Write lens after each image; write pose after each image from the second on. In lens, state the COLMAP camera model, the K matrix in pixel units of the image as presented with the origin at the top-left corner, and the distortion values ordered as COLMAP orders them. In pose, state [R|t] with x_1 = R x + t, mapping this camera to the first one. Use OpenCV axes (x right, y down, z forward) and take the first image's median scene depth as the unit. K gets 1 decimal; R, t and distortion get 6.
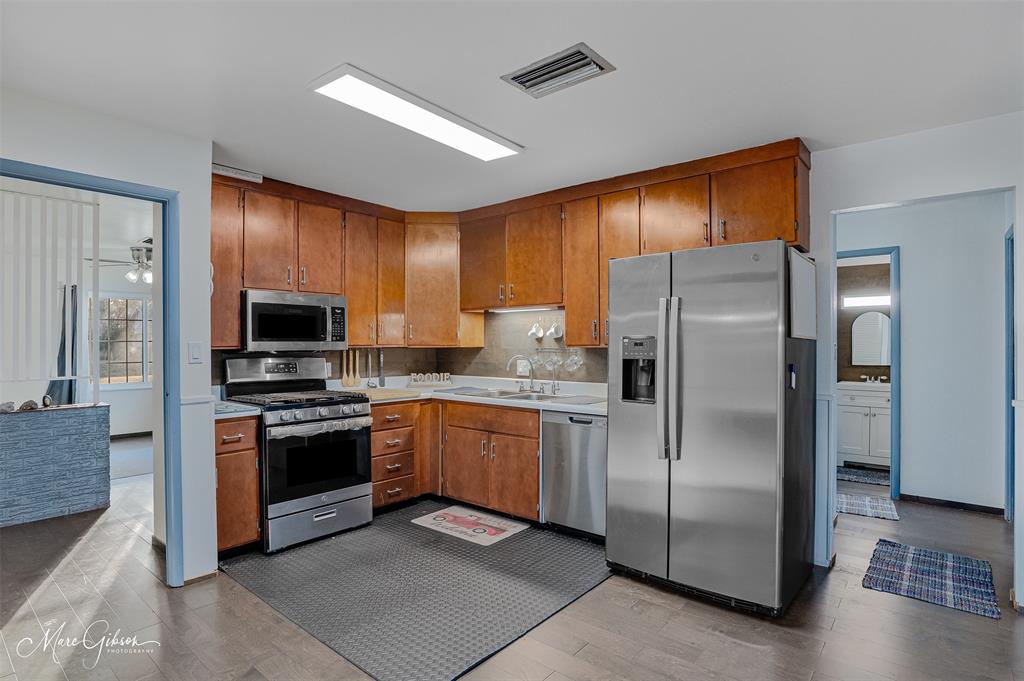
lens RADIAL K [[530.7, 0, 506.0], [0, 530.7, 346.9], [0, 0, 1]] dist [-0.027109, 0.000542]
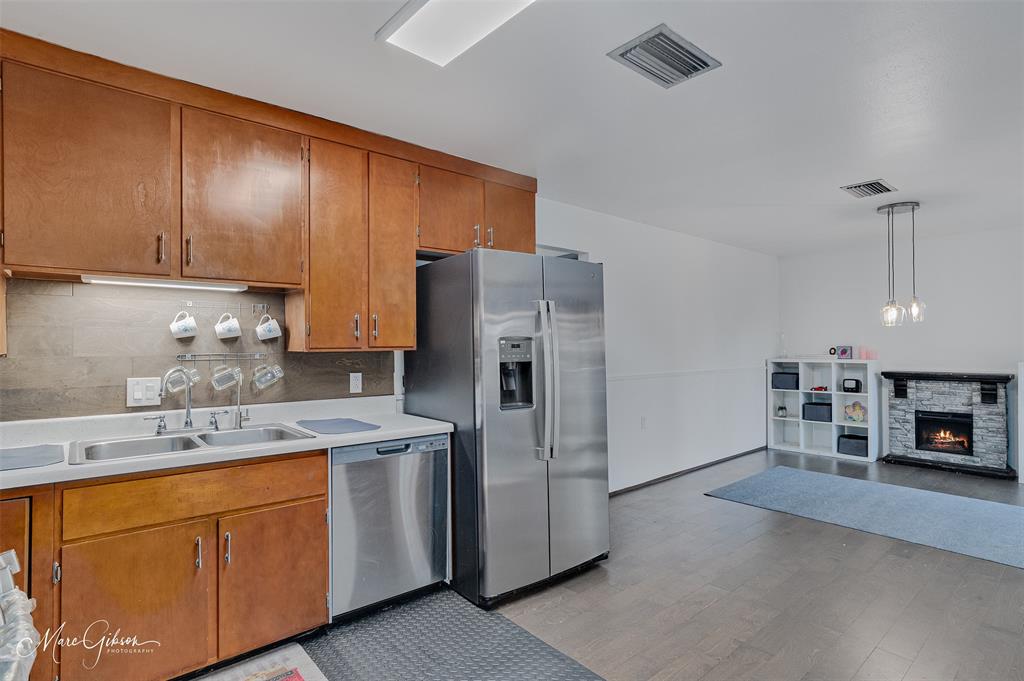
lens RADIAL K [[530.7, 0, 508.8], [0, 530.7, 342.2], [0, 0, 1]] dist [-0.027109, 0.000542]
pose [[0.161627, 0.007299, 0.986825, -0.514837], [0.009335, 0.999917, -0.008925, -0.002753], [-0.986808, 0.010655, 0.161545, 0.653950]]
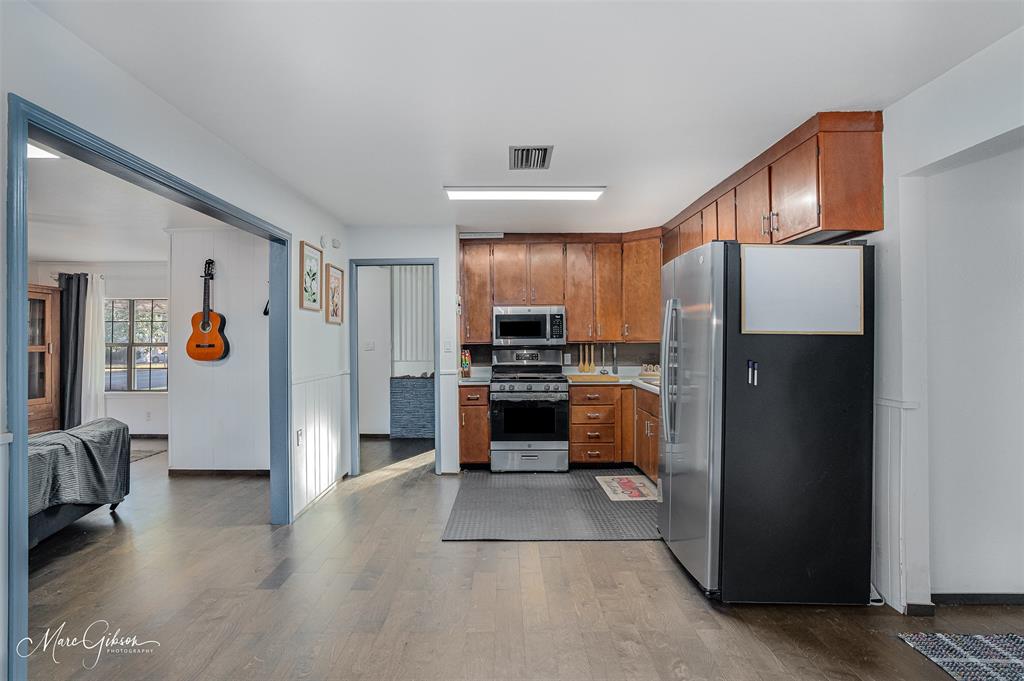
lens RADIAL K [[530.7, 0, 518.5], [0, 530.7, 334.9], [0, 0, 1]] dist [-0.027109, 0.000542]
pose [[0.661255, -0.007142, -0.750128, 0.685951], [0.001145, 0.999963, -0.008511, -0.008561], [0.750161, 0.004769, 0.661238, -0.005180]]
